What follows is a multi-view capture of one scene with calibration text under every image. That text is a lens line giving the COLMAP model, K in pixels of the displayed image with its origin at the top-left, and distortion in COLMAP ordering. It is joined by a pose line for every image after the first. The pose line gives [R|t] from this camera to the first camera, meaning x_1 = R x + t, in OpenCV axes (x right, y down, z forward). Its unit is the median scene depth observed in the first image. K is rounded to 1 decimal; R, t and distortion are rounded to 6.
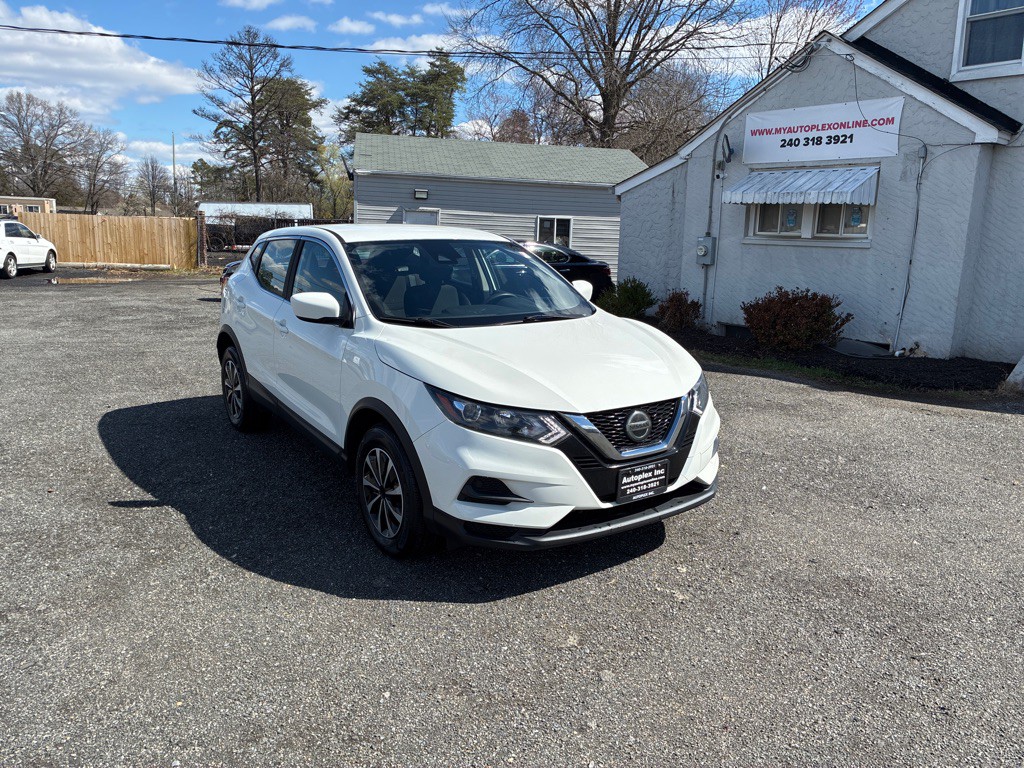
lens RADIAL K [[774.2, 0, 529.0], [0, 774.2, 382.9], [0, 0, 1]] dist [0.047041, -0.068116]
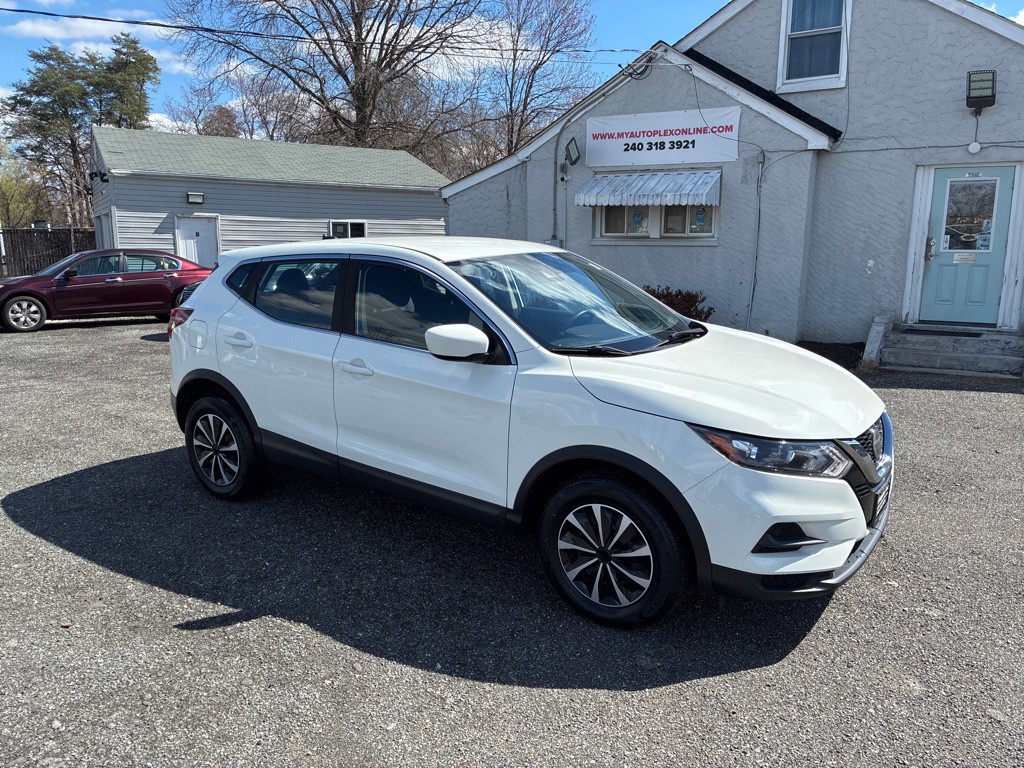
lens RADIAL K [[774.2, 0, 529.0], [0, 774.2, 382.9], [0, 0, 1]] dist [0.047041, -0.068116]
pose [[0.936587, -0.089584, 0.338790, -0.186332], [0.089910, 0.995840, 0.014768, -0.023170], [-0.338704, 0.016629, 0.940746, 0.078124]]
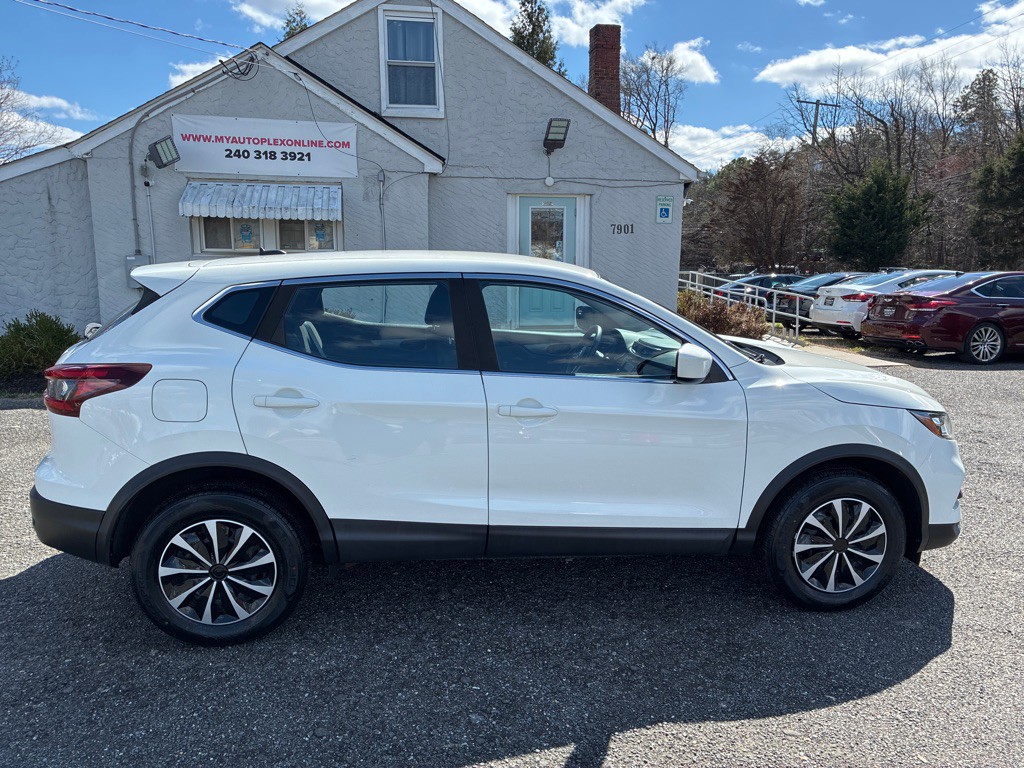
lens RADIAL K [[764.7, 0, 526.7], [0, 764.7, 383.3], [0, 0, 1]] dist [0.015231, -0.004389]
pose [[0.450981, -0.171756, 0.875852, -0.387081], [0.179462, 0.978718, 0.099522, -0.070270], [-0.874305, 0.112300, 0.472207, 0.304345]]
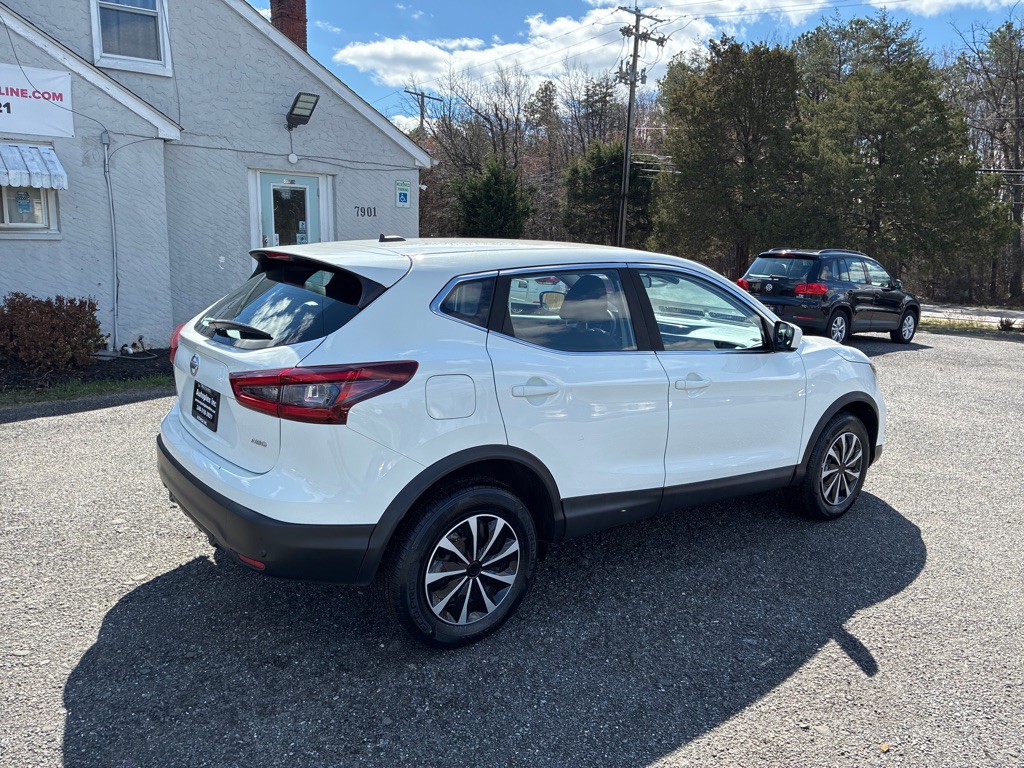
lens RADIAL K [[761.3, 0, 523.5], [0, 761.3, 381.5], [0, 0, 1]] dist [0.064175, -0.080965]
pose [[-0.043295, -0.206293, 0.977532, -0.458405], [0.166703, 0.963241, 0.210661, -0.114241], [-0.985056, 0.172078, -0.007314, 0.514181]]
